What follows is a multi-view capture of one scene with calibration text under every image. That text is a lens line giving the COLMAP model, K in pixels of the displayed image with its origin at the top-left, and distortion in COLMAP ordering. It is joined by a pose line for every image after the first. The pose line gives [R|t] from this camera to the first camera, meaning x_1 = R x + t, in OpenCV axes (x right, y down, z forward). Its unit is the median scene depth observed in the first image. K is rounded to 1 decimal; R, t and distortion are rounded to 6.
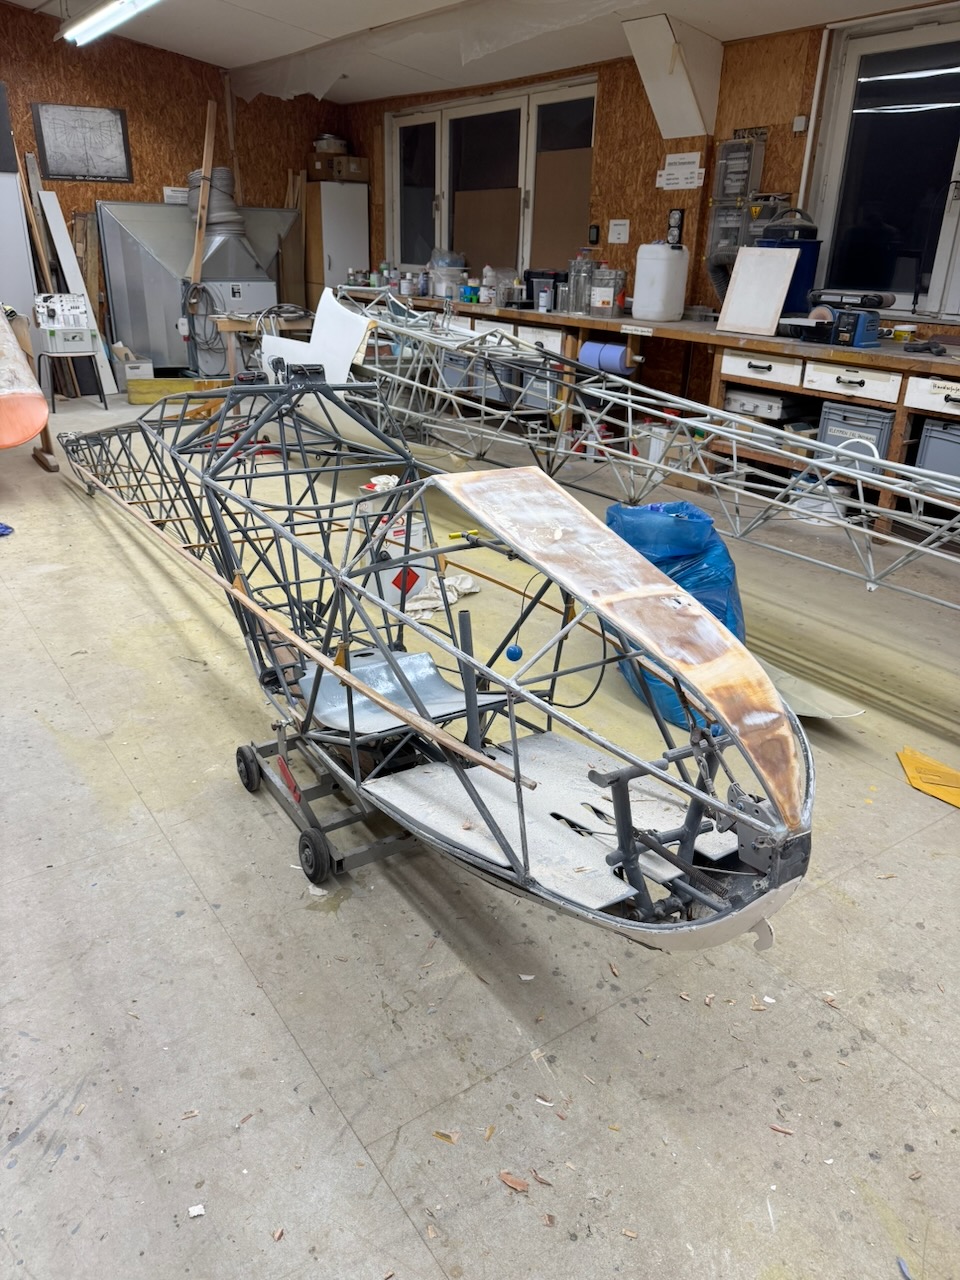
lens RADIAL K [[886.0, 0, 480.0], [0, 886.0, 640.0], [0, 0, 1]] dist [-0.010594, 0.005393]
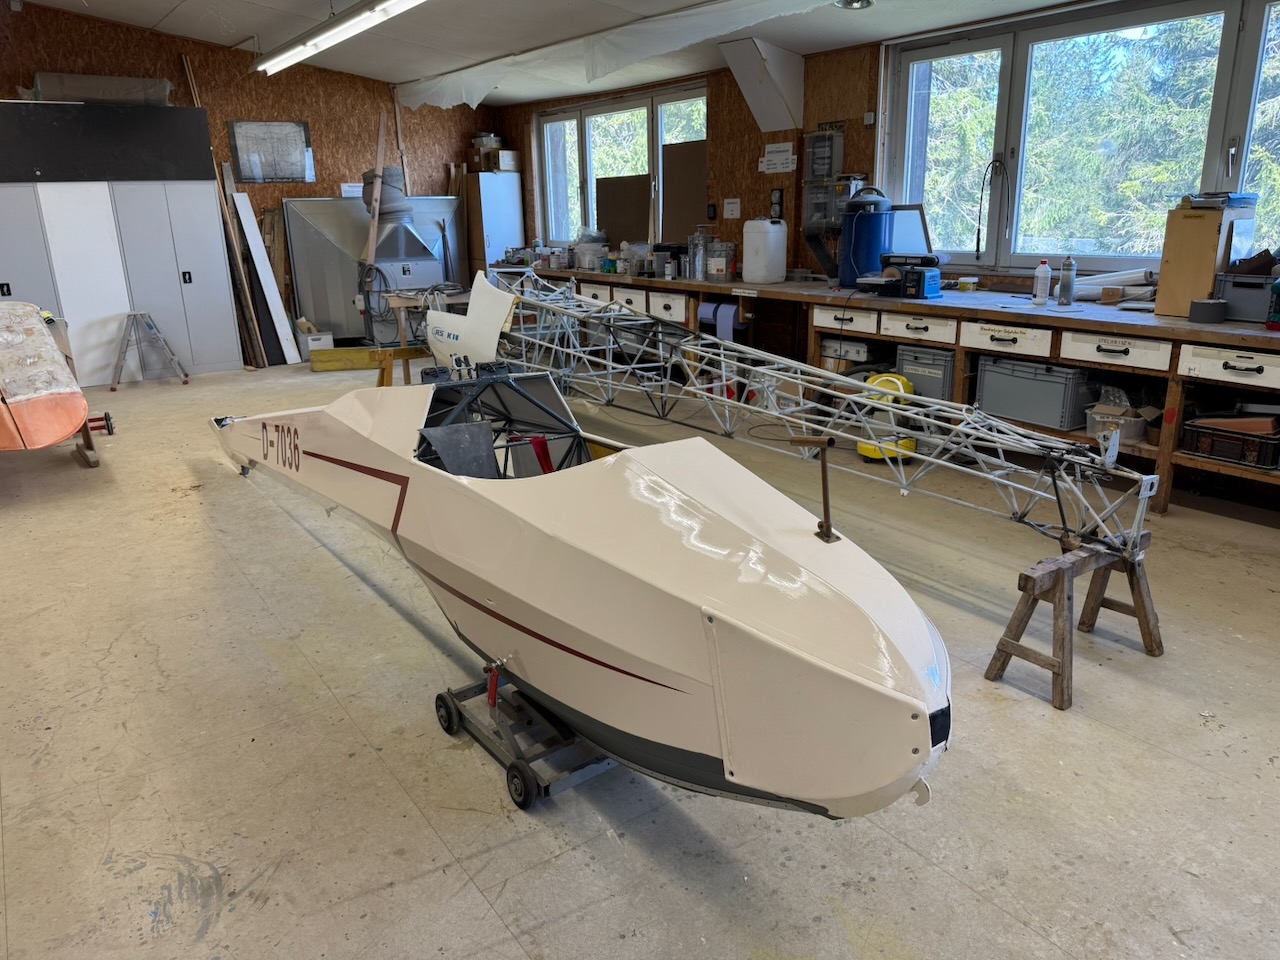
lens RADIAL K [[884.4, 0, 640.0], [0, 884.4, 480.0], [0, 0, 1]] dist [0.059268, -0.094389]
pose [[0.998883, -0.043035, -0.019495, 0.051082], [0.040394, 0.991947, -0.120040, 0.031030], [0.024504, 0.119118, 0.992578, -0.137176]]
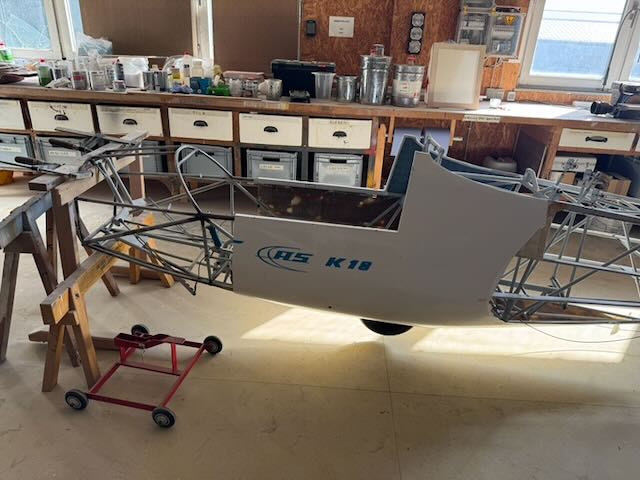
lens RADIAL K [[443.0, 0, 320.0], [0, 443.0, 240.0], [0, 0, 1]] dist [-0.010594, 0.005393]
pose [[0.620343, -0.315962, 0.717873, -0.424917], [0.288504, 0.943023, 0.165750, -0.352236], [-0.729342, 0.104287, 0.676154, 0.765137]]
